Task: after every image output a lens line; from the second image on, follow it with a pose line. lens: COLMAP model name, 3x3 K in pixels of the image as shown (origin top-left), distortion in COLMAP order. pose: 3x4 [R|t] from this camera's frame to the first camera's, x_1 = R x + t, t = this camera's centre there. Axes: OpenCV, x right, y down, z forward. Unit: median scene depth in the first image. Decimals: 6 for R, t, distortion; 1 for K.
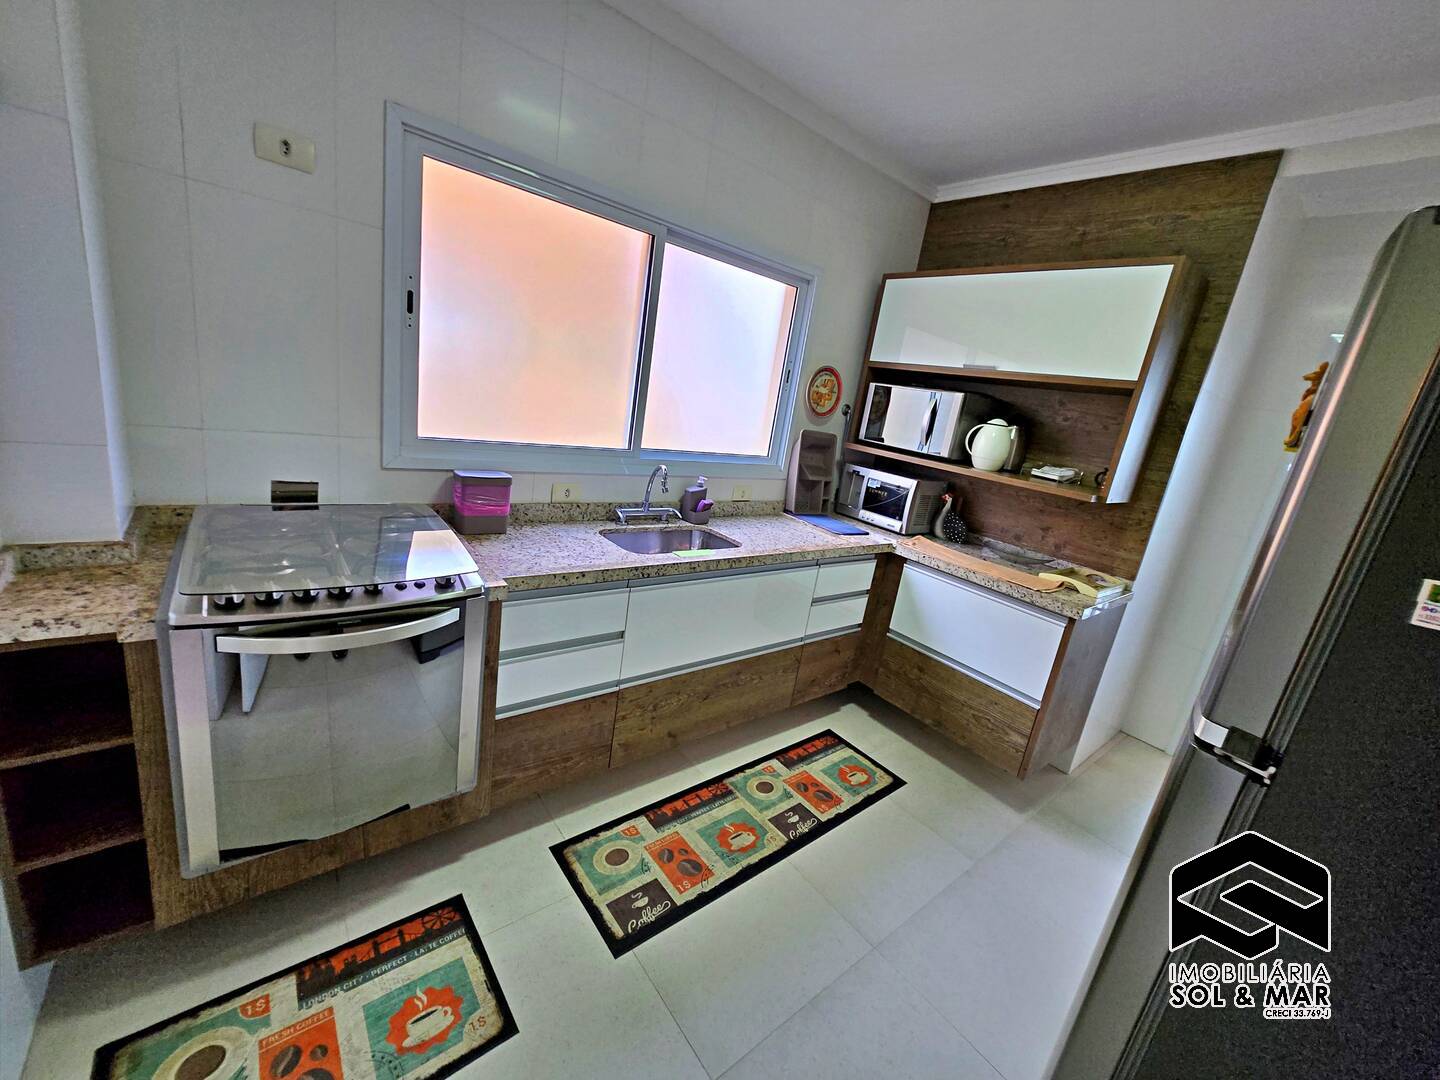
lens RADIAL K [[563.4, 0, 731.2], [0, 563.4, 530.8], [0, 0, 1]] dist [0.005291, -0.003181]
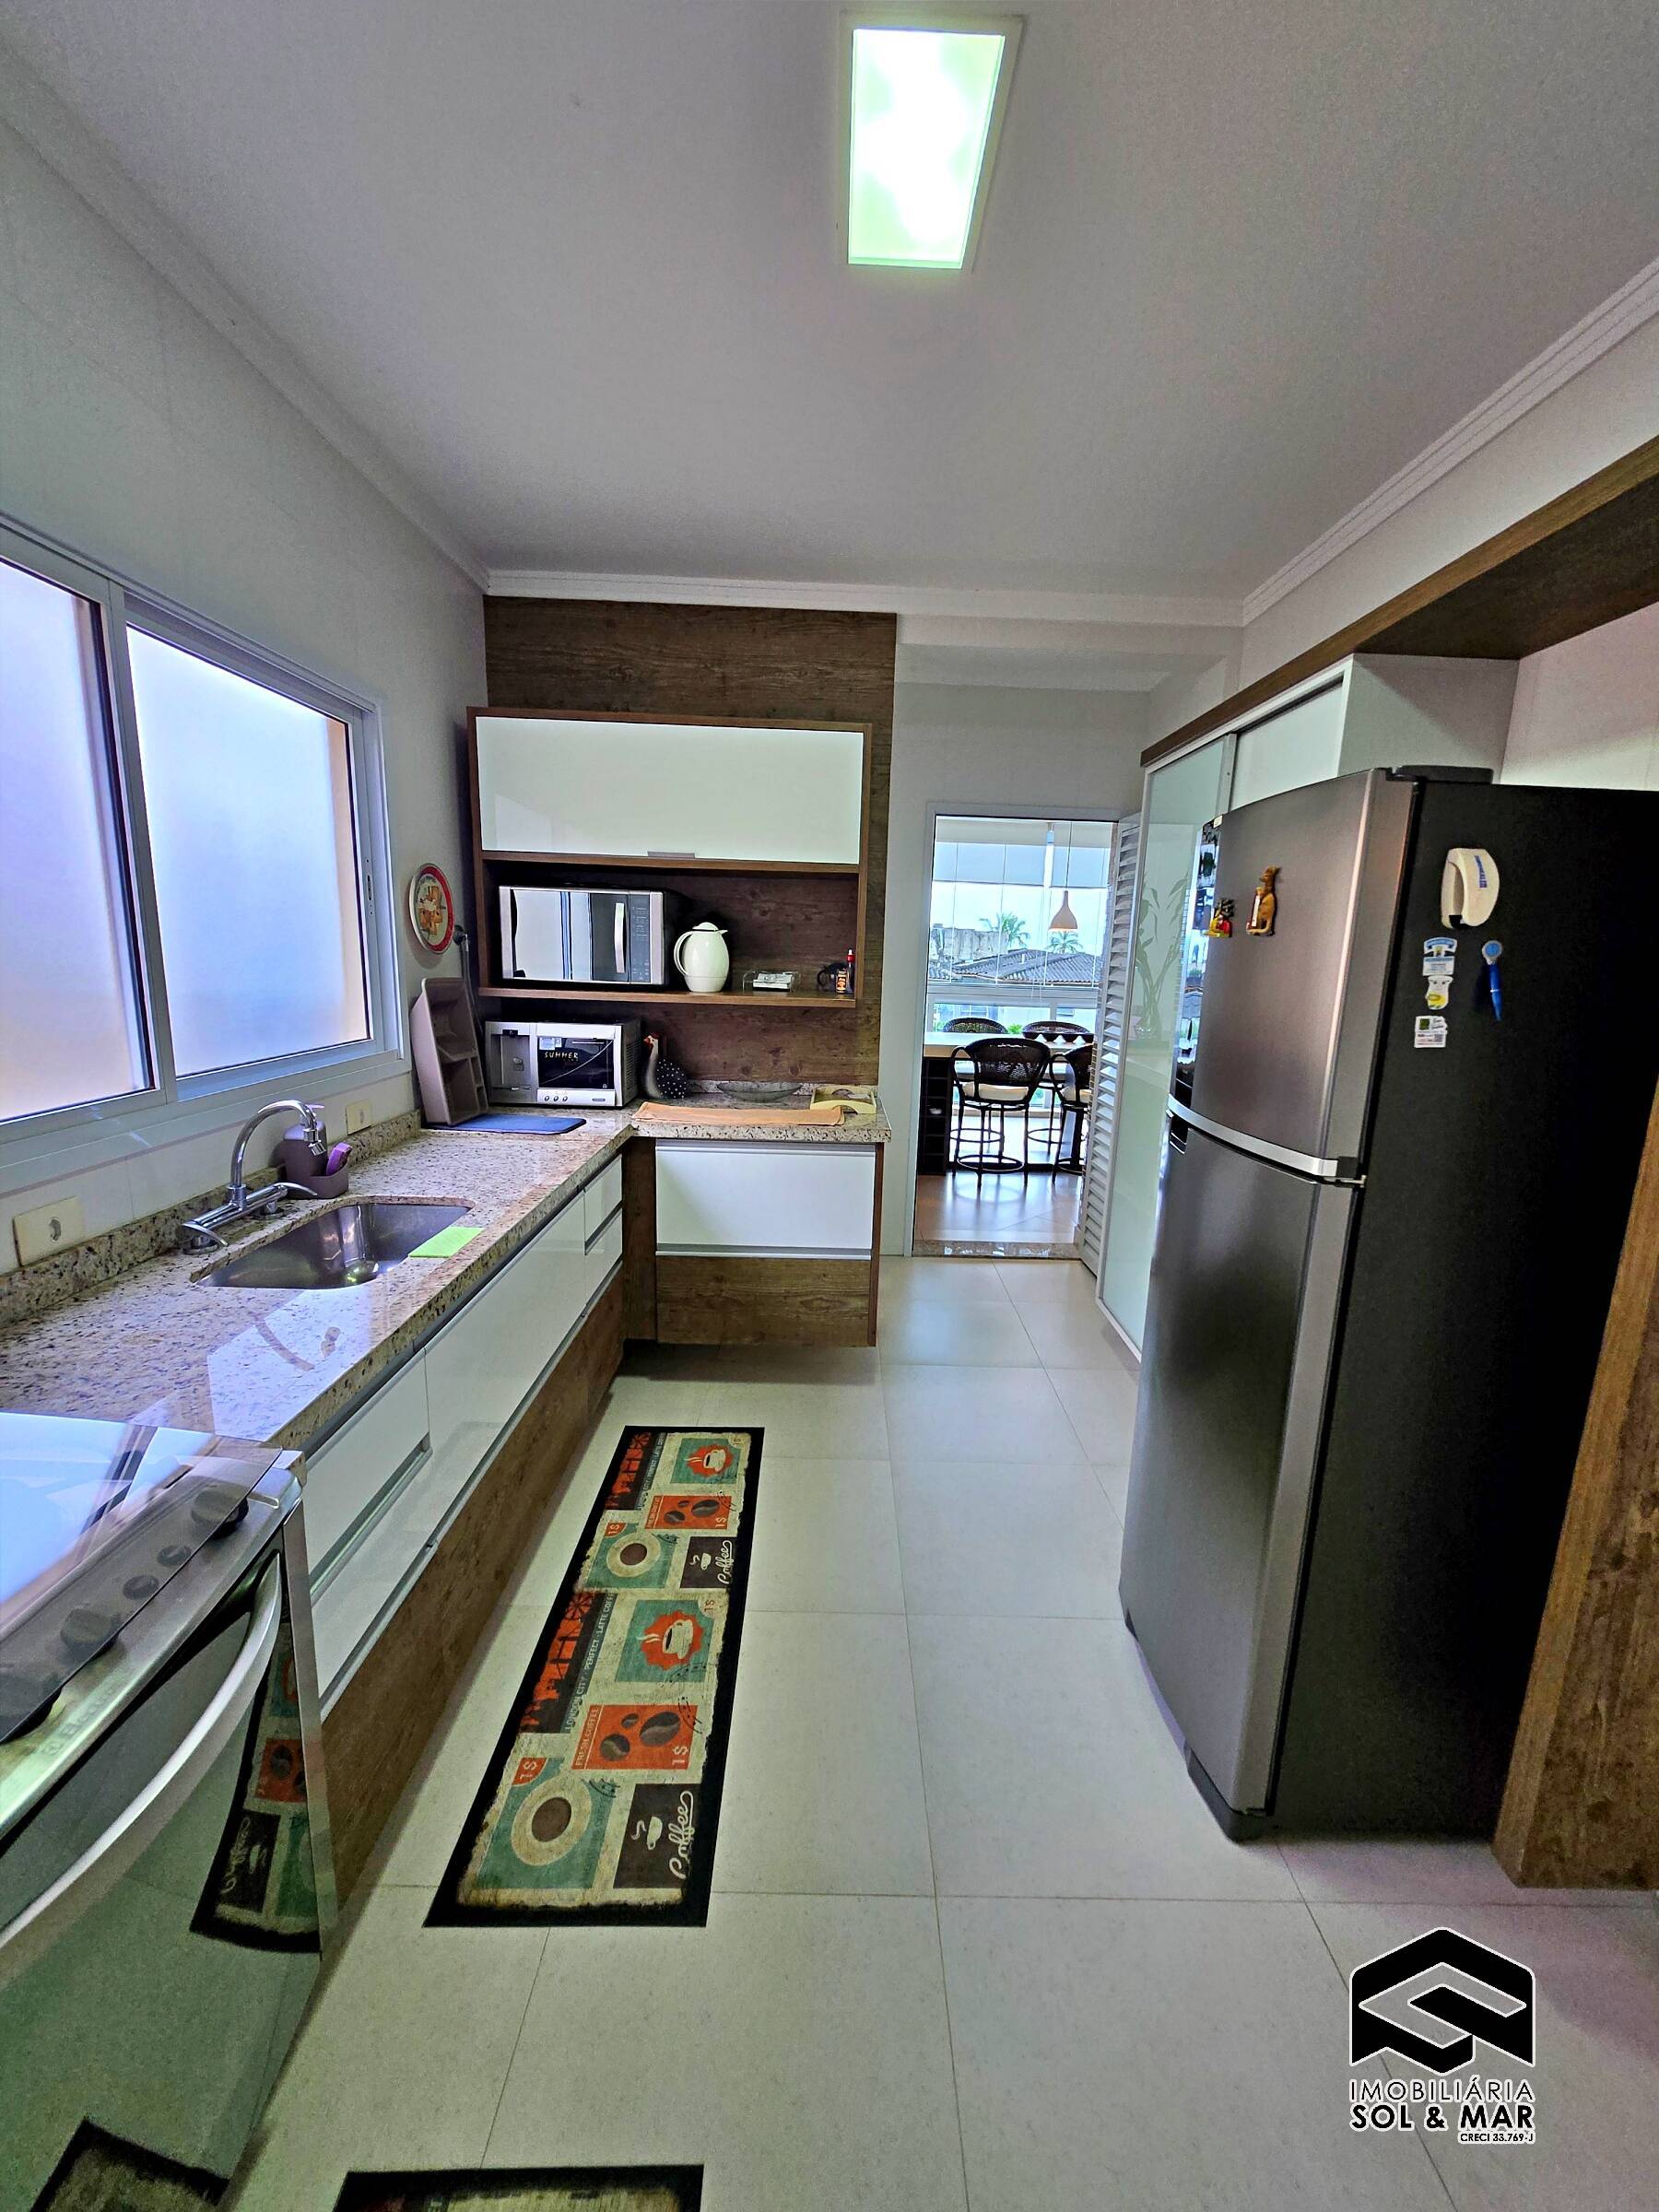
lens RADIAL K [[865.4, 0, 843.0], [0, 865.4, 1109.1], [0, 0, 1]] dist [0.005291, -0.003181]
pose [[0.620866, -0.274577, 0.734257, -0.368066], [0.249267, 0.957187, 0.147170, -0.098780], [-0.743230, 0.091653, 0.662728, 0.151577]]
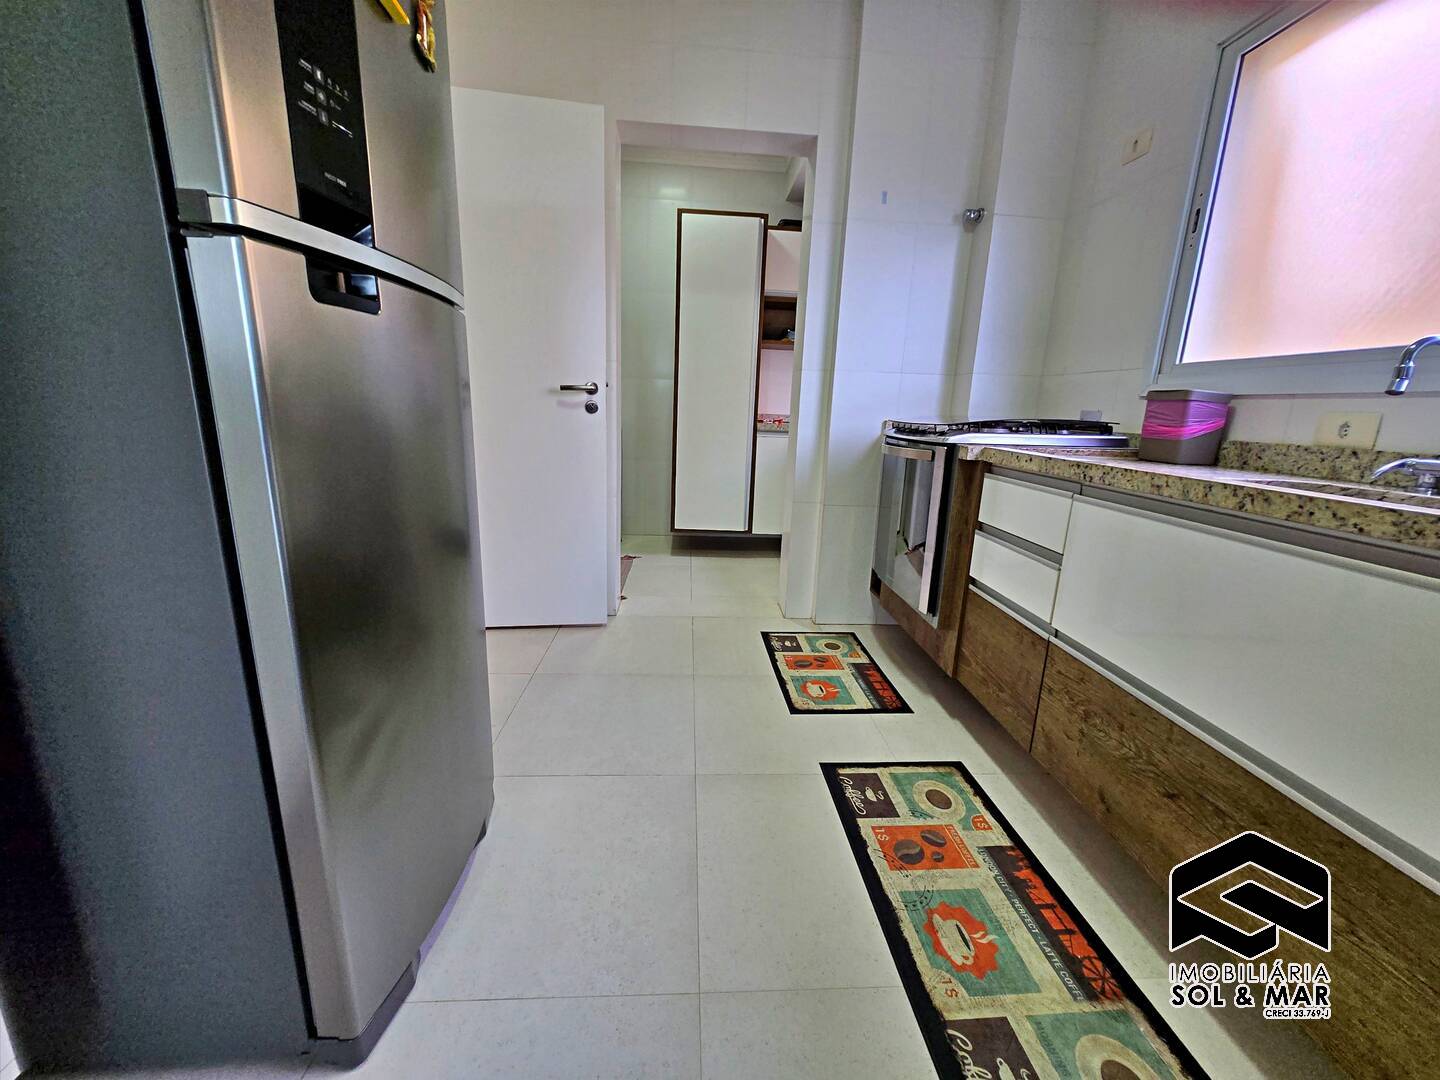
lens RADIAL K [[563.4, 0, 712.6], [0, 563.4, 525.2], [0, 0, 1]] dist [0.005291, -0.003181]
pose [[-0.581939, -0.003170, -0.813226, 0.554507], [-0.320461, 0.919973, 0.225733, 0.099087], [0.747430, 0.391970, -0.536384, 0.850119]]
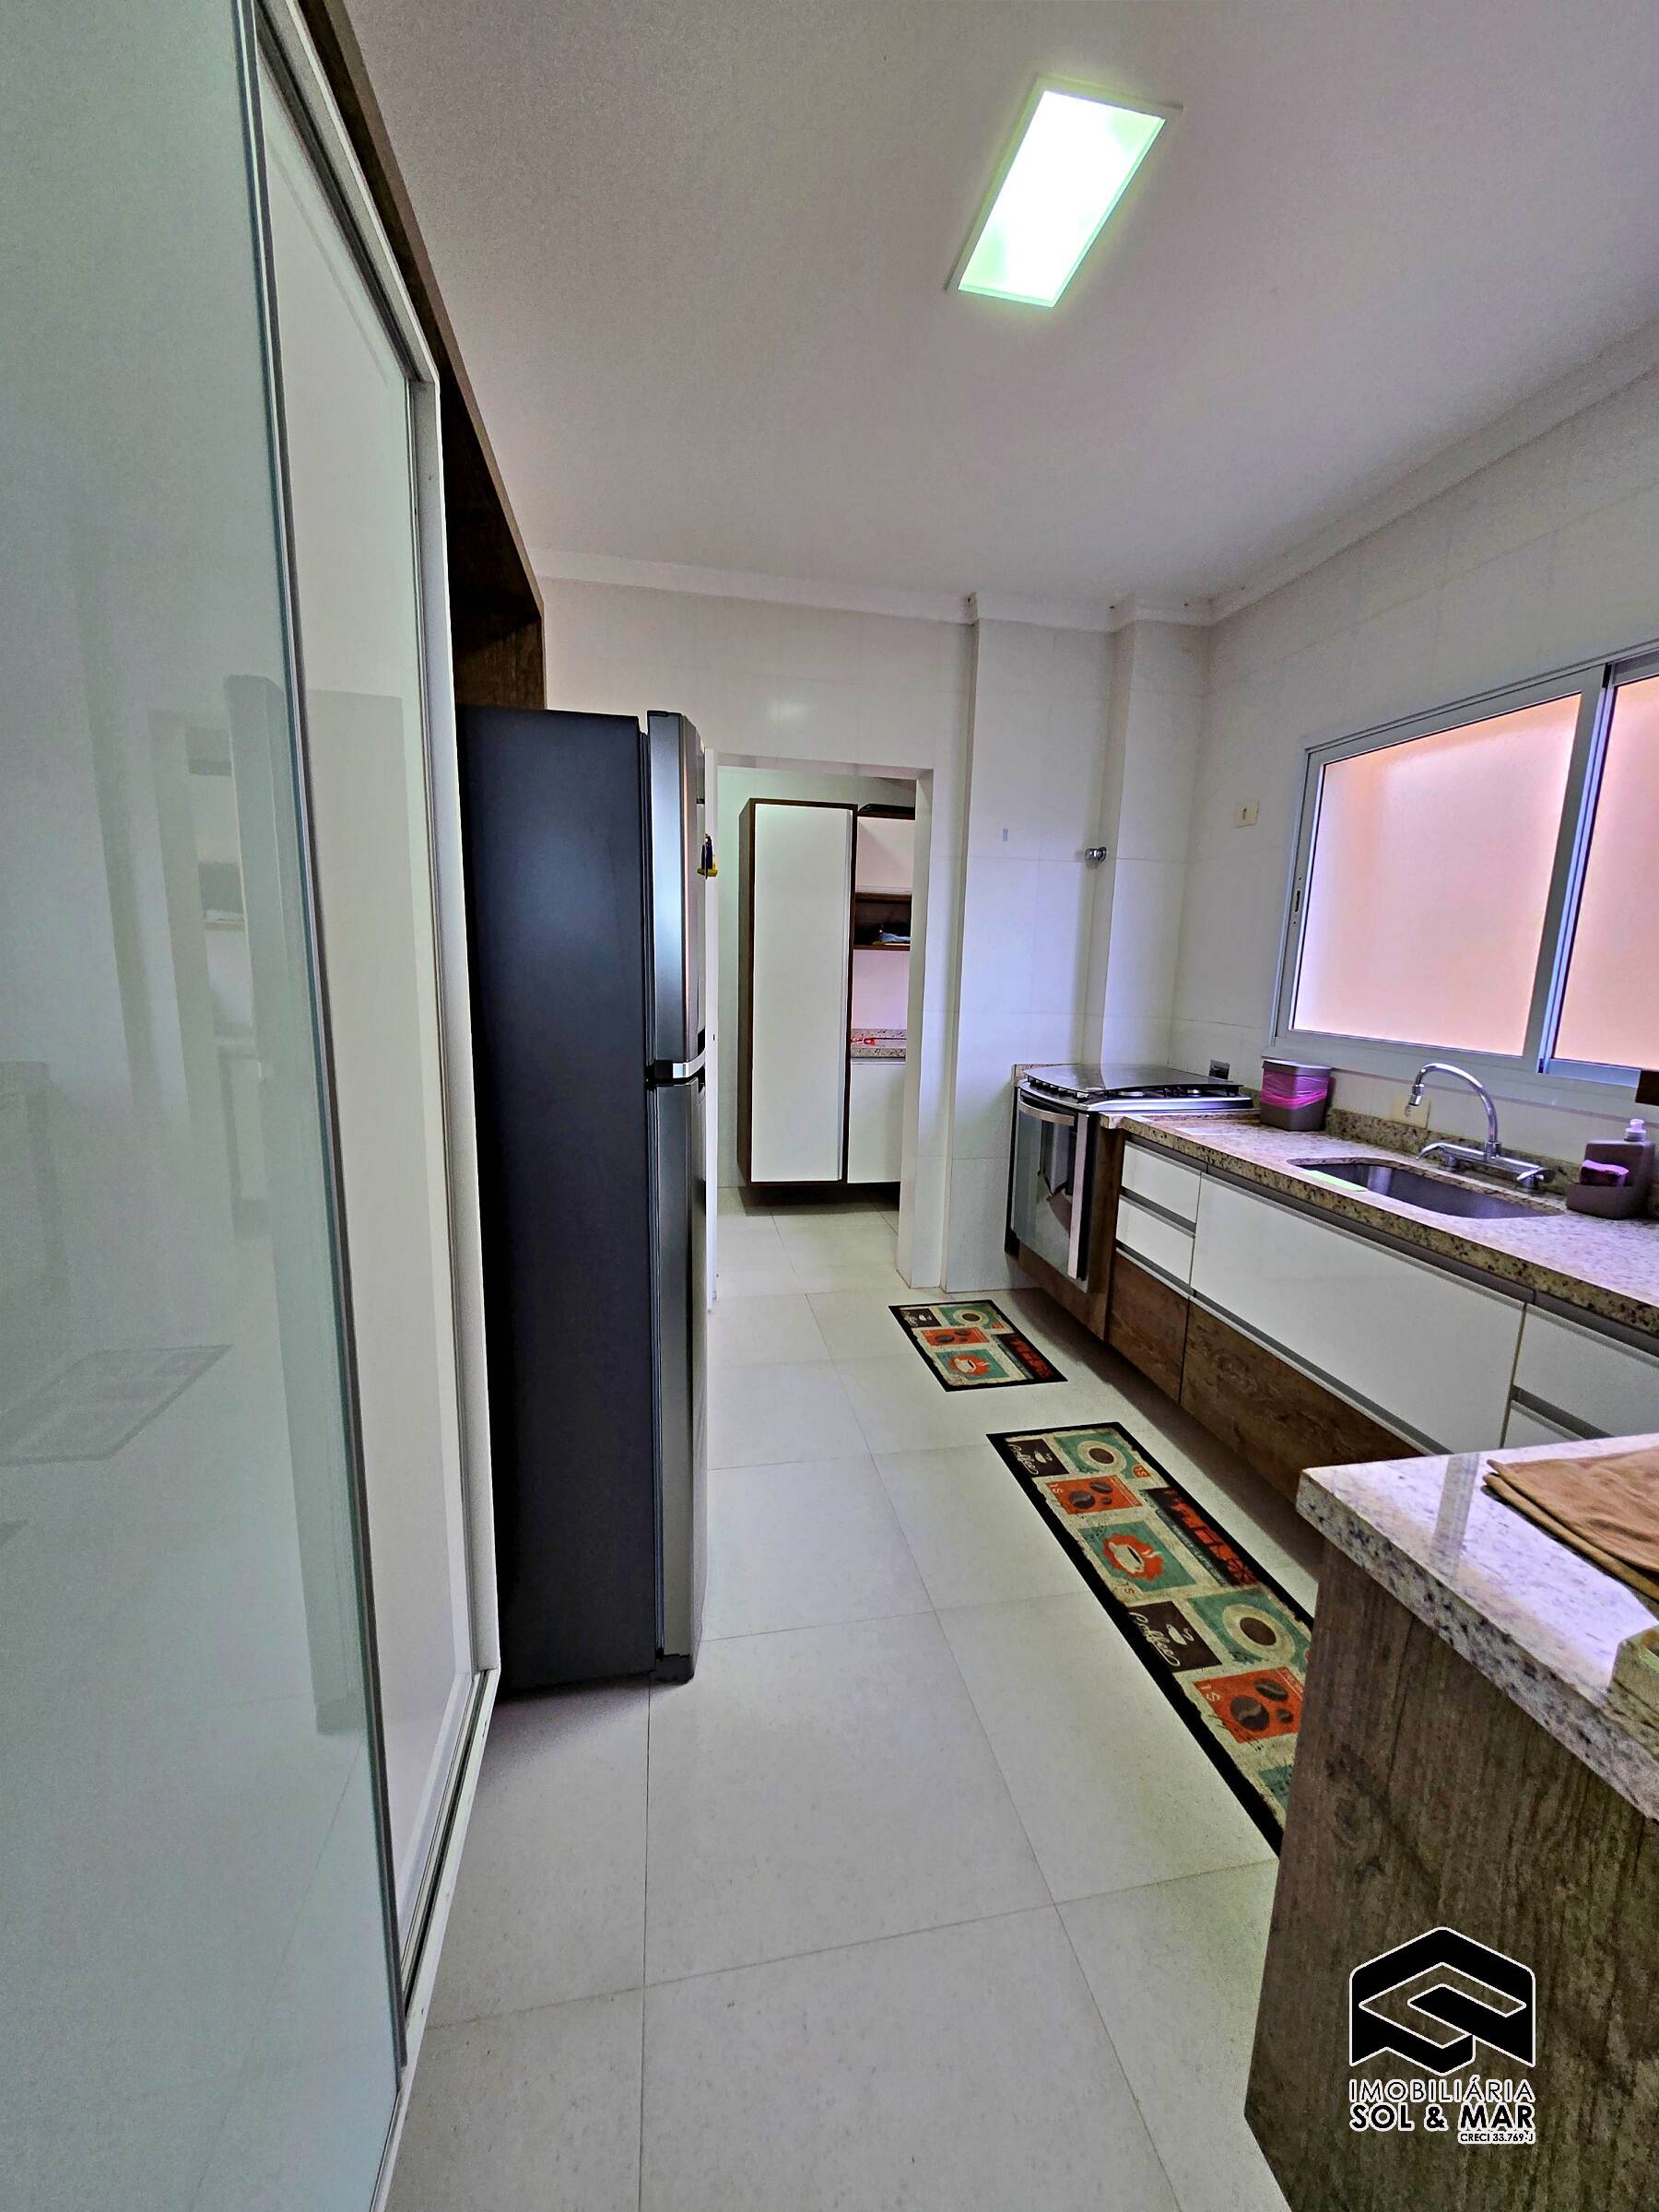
lens RADIAL K [[865.4, 0, 819.7], [0, 865.4, 1103.6], [0, 0, 1]] dist [0.005291, -0.003181]
pose [[-0.474463, -0.016479, -0.880121, 1.001492], [-0.309569, 0.939082, 0.149303, -0.009585], [0.824046, 0.343297, -0.450661, 0.865974]]
